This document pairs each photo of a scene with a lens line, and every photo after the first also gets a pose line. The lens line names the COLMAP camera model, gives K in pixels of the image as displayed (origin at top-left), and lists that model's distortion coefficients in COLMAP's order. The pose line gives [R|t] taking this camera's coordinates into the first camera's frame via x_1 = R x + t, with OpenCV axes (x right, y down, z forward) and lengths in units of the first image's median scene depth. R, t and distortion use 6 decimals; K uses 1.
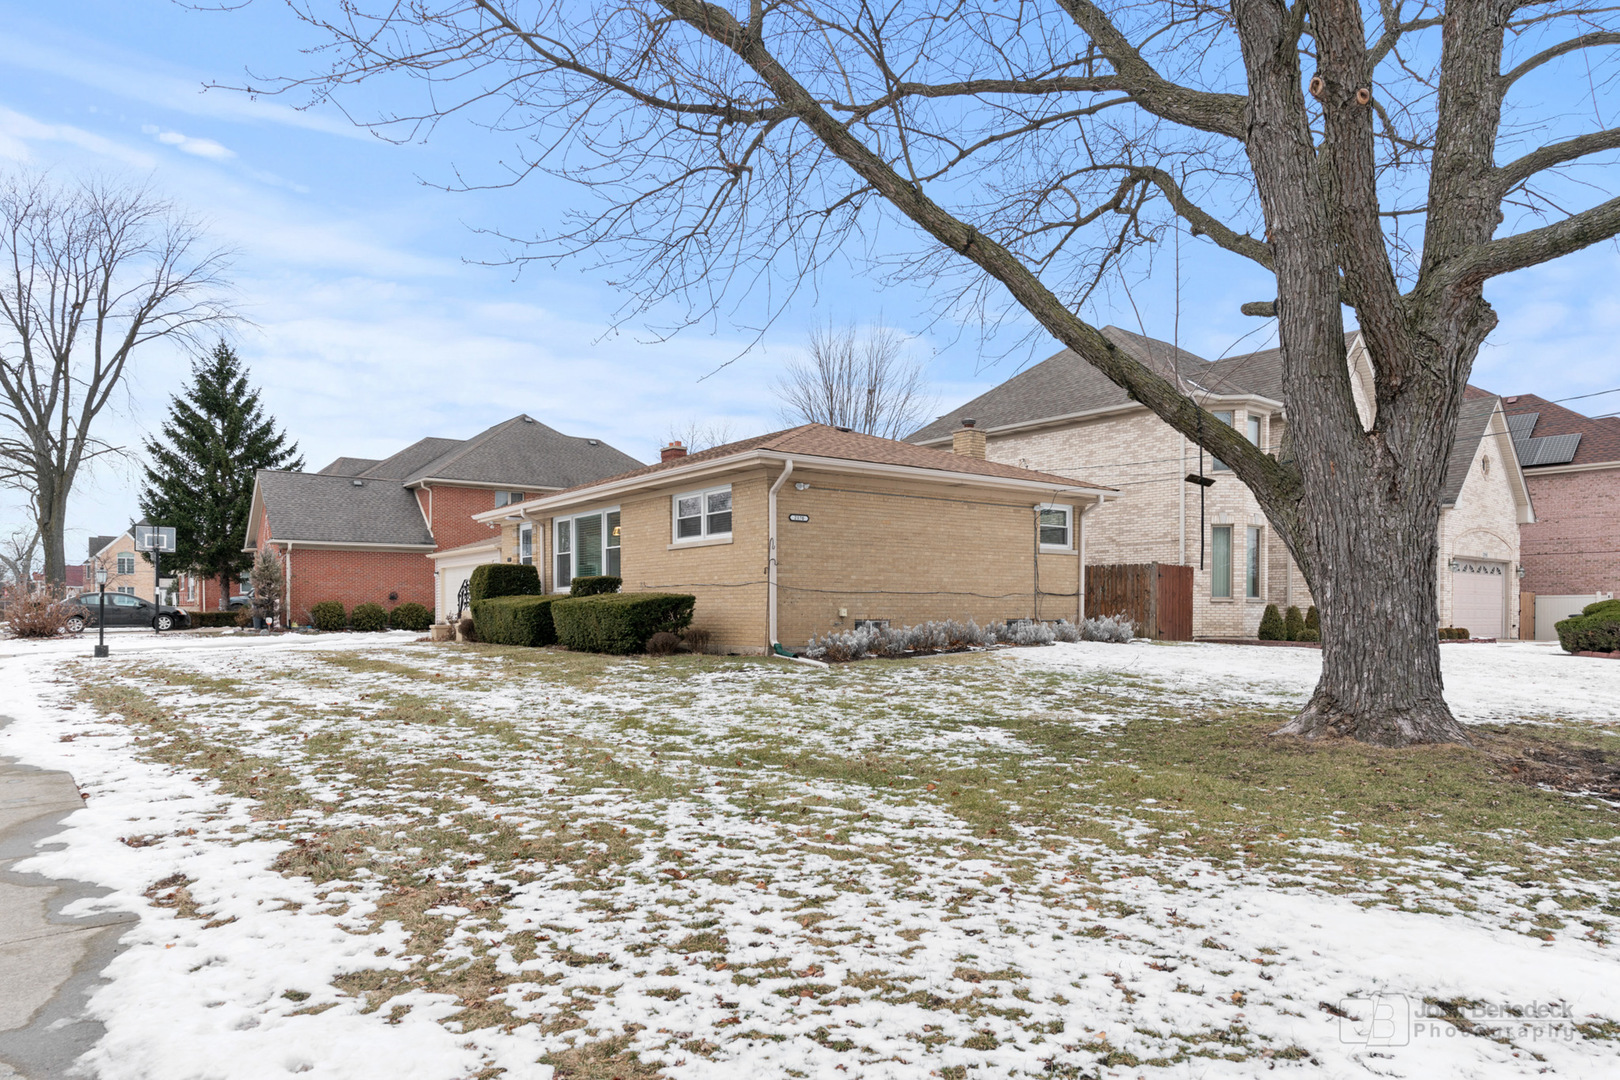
lens RADIAL K [[974.6, 0, 809.6], [0, 974.6, 633.1], [0, 0, 1]] dist [-0.002008, -0.000884]
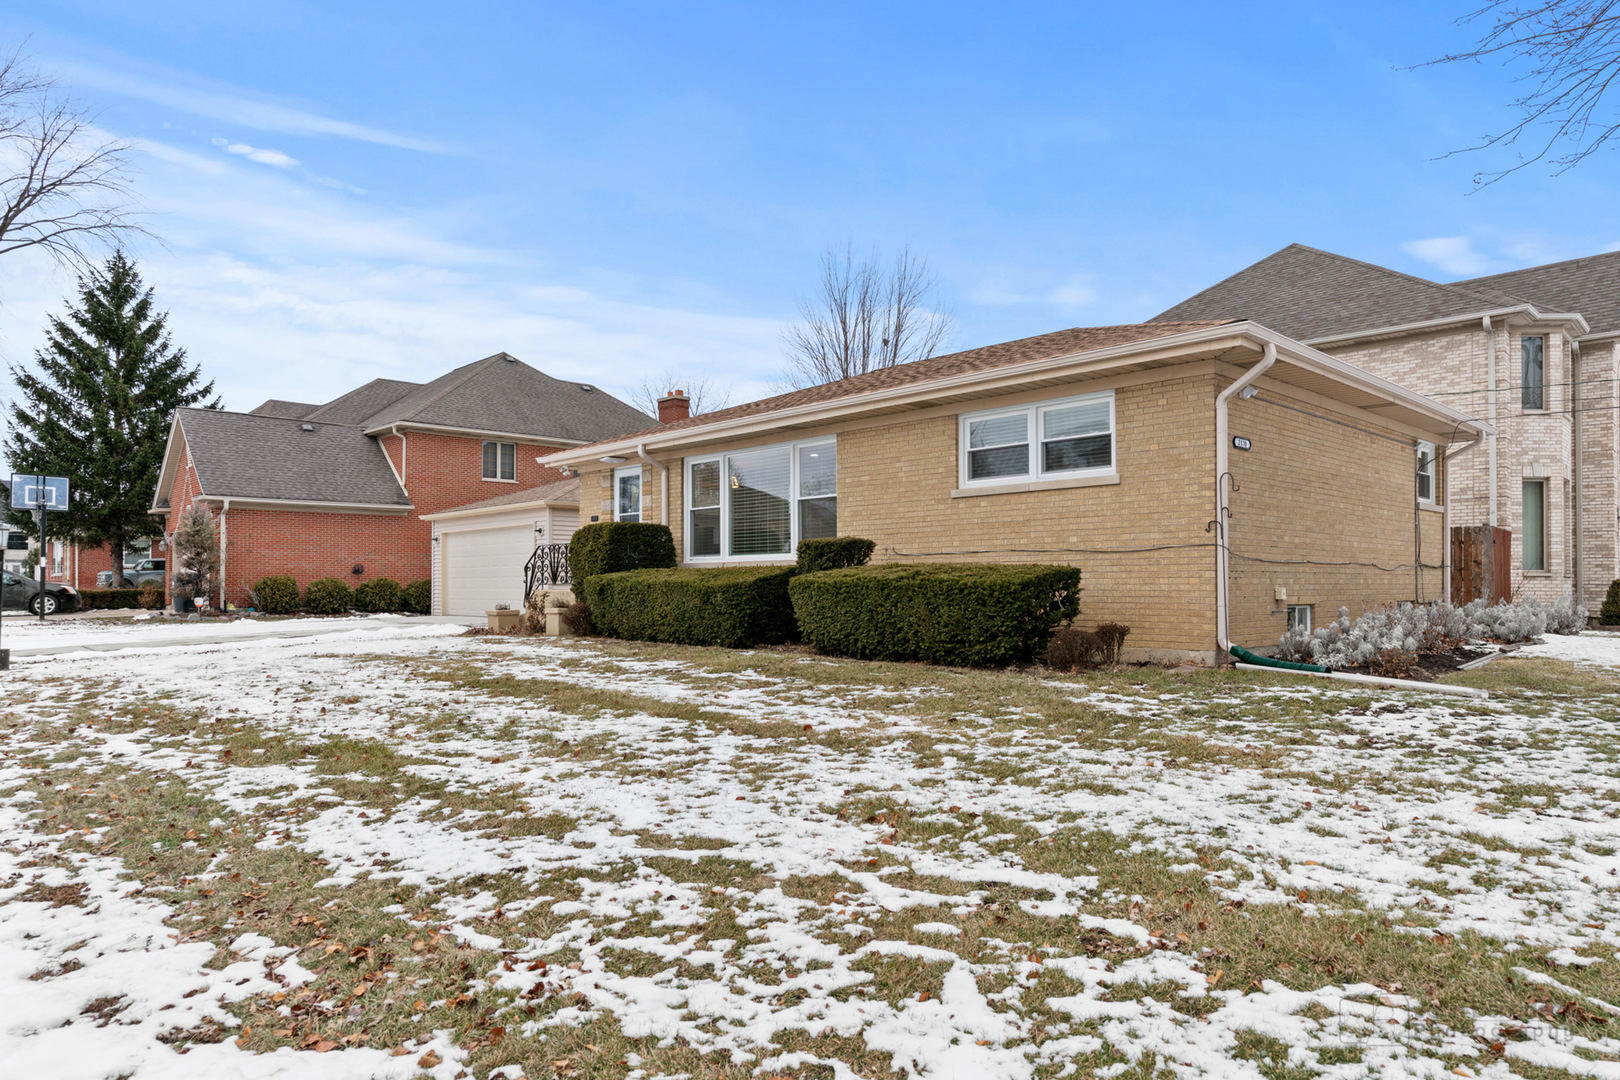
lens RADIAL K [[988.3, 0, 810.7], [0, 988.3, 578.2], [0, 0, 1]] dist [0.003513, 0.002003]
pose [[0.994723, -0.000570, 0.102600, -0.125350], [0.003643, 0.999550, -0.029765, -0.005004], [-0.102537, 0.029981, 0.994277, 0.144009]]
